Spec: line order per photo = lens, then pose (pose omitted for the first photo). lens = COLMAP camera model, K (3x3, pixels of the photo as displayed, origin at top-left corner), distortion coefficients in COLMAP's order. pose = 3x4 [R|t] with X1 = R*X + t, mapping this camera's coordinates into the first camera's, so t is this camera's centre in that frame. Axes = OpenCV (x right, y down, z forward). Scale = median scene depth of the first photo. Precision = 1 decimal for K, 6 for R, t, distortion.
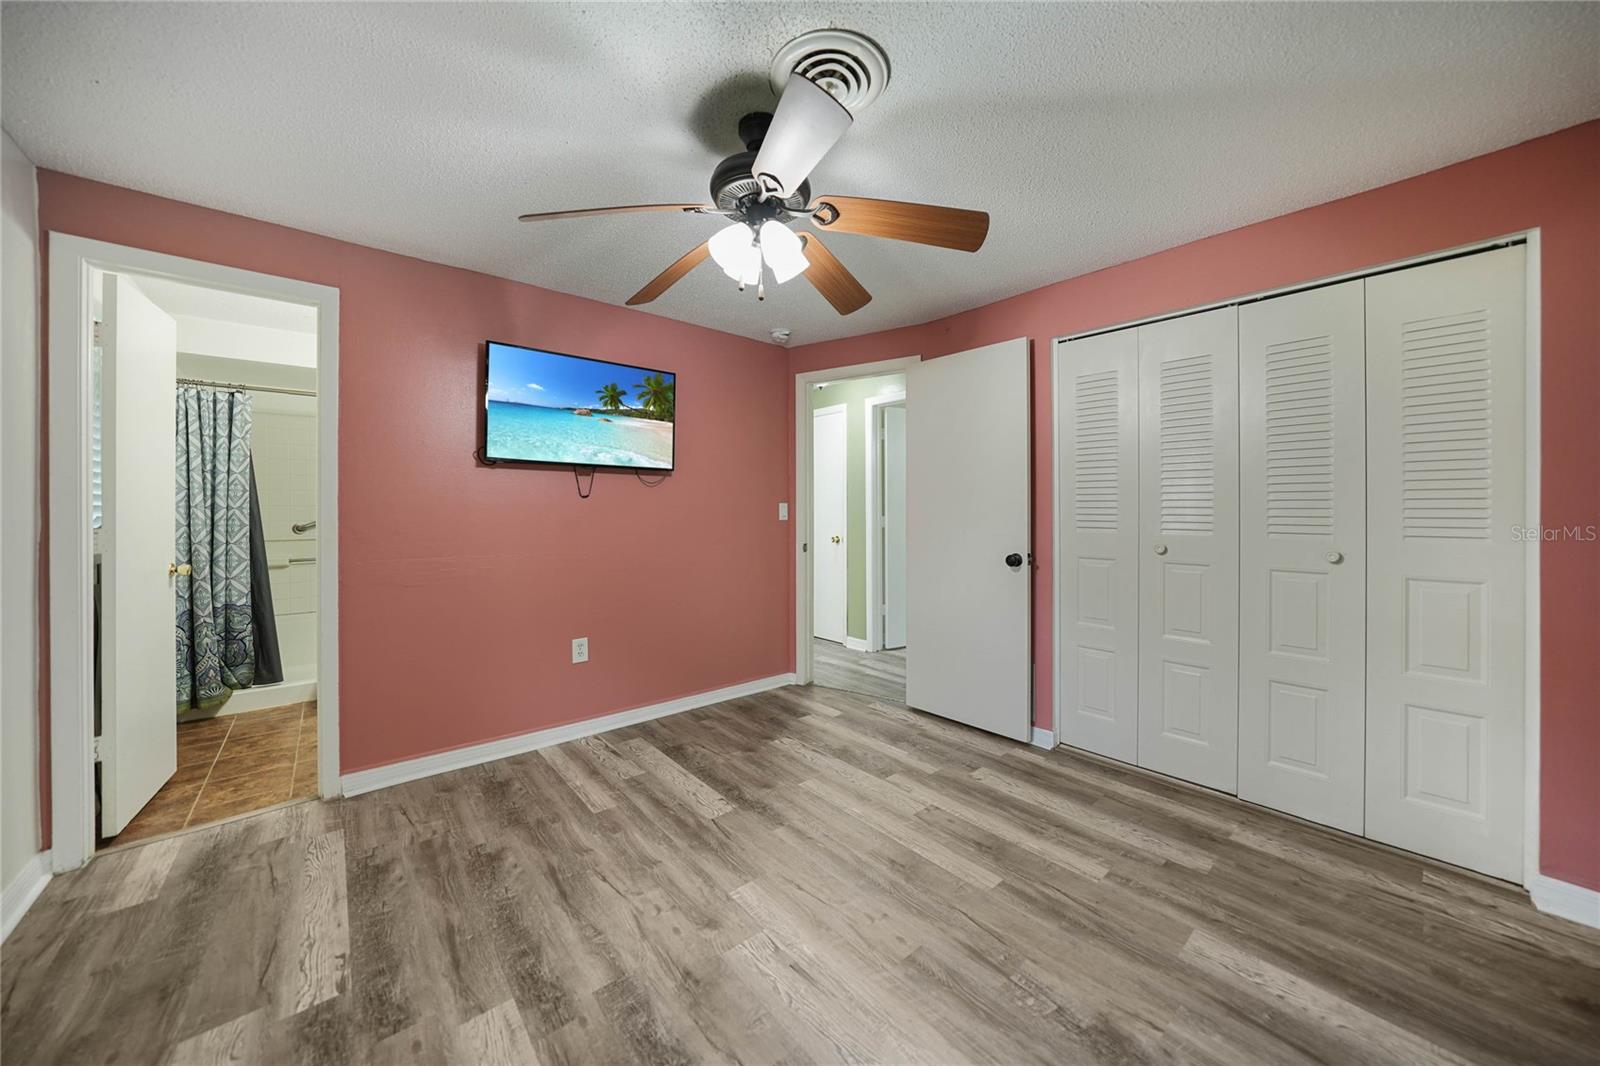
lens RADIAL K [[569.0, 0, 791.0], [0, 569.0, 524.6], [0, 0, 1]] dist [-0.024185, 0.006107]
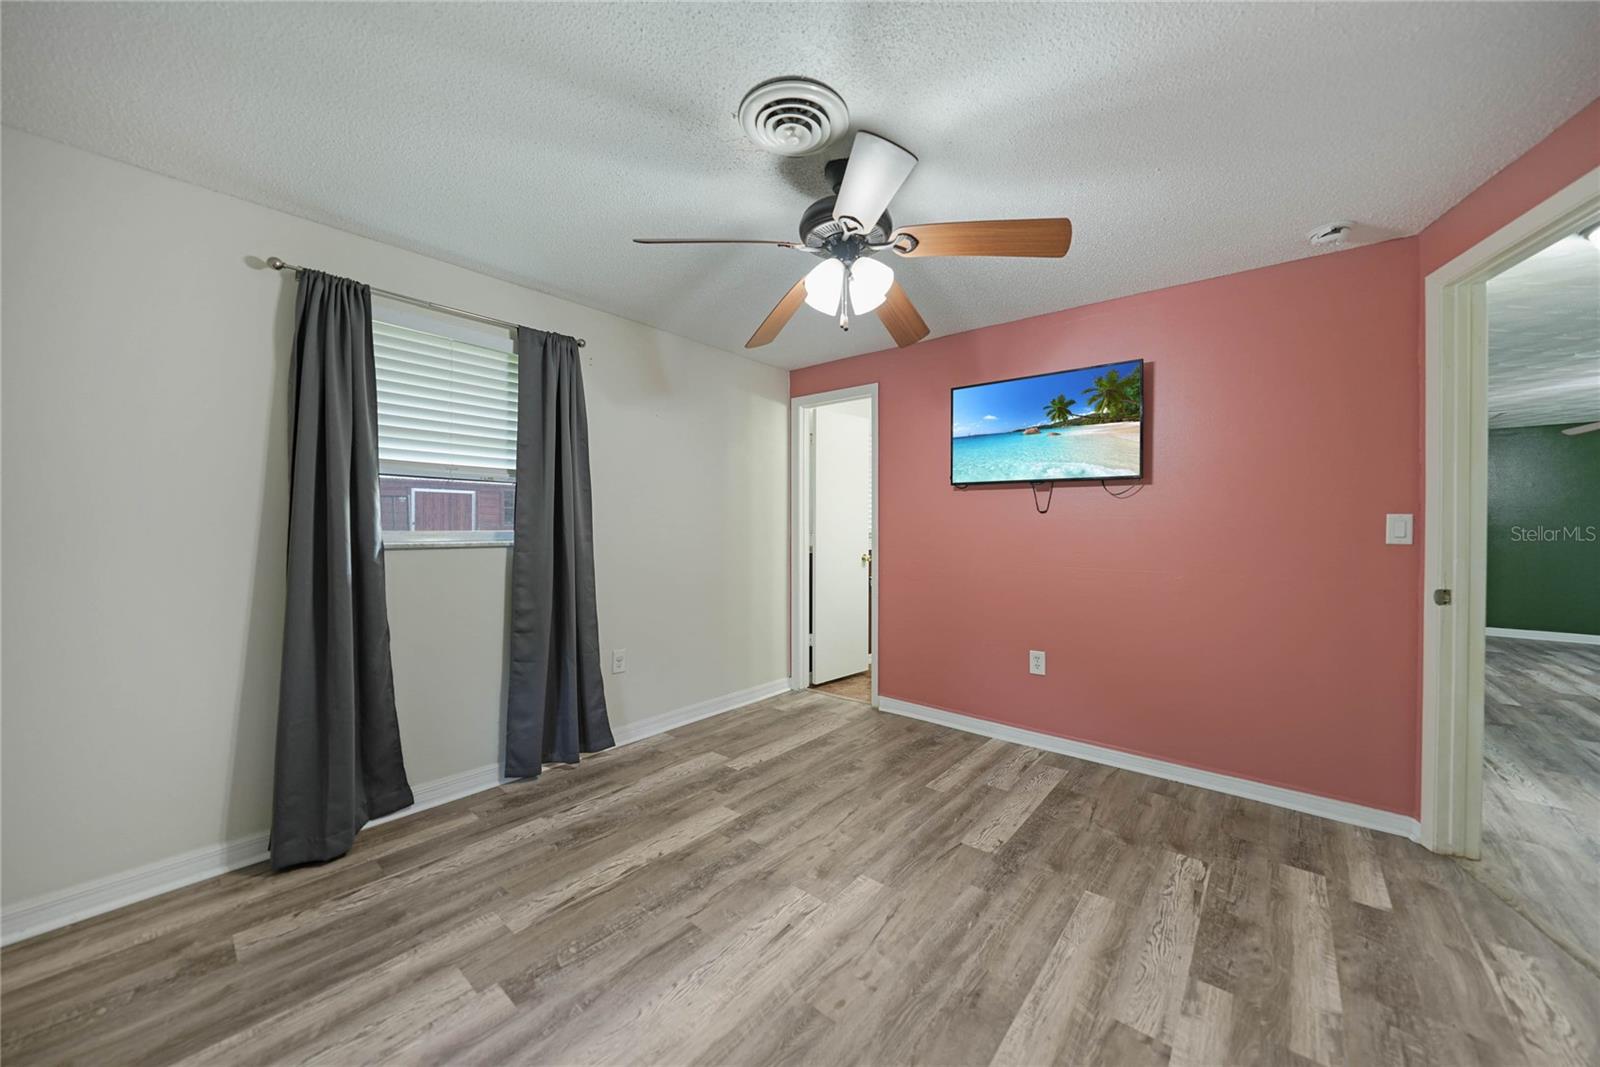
lens RADIAL K [[567.7, 0, 809.6], [0, 567.7, 531.3], [0, 0, 1]] dist [-0.024061, 0.006388]
pose [[0.174780, 0.012197, -0.984532, 0.711374], [-0.026836, 0.999611, 0.007620, -0.015157], [0.984242, 0.025089, 0.175039, 0.521383]]
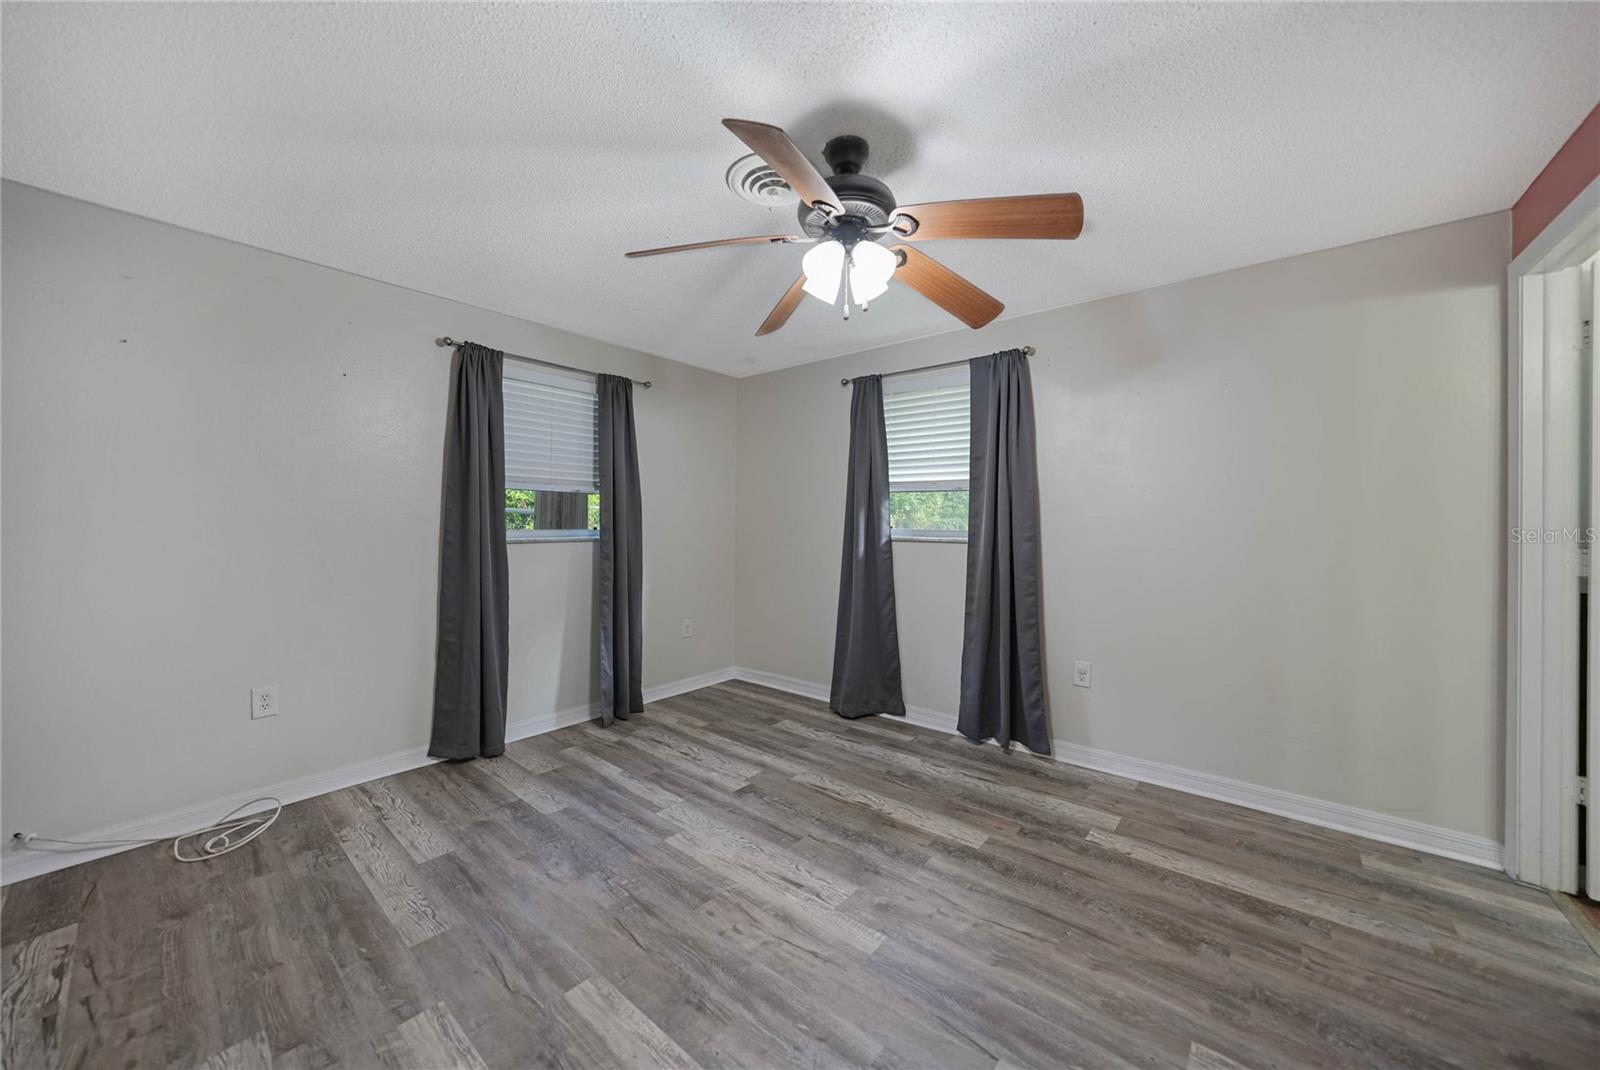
lens RADIAL K [[569.0, 0, 791.0], [0, 569.0, 526.6], [0, 0, 1]] dist [-0.024185, 0.006107]
pose [[-0.984288, -0.001962, -0.176559, 0.158725], [-0.007461, 0.999507, 0.030490, -0.037817], [0.176412, 0.031329, -0.983818, 1.406143]]
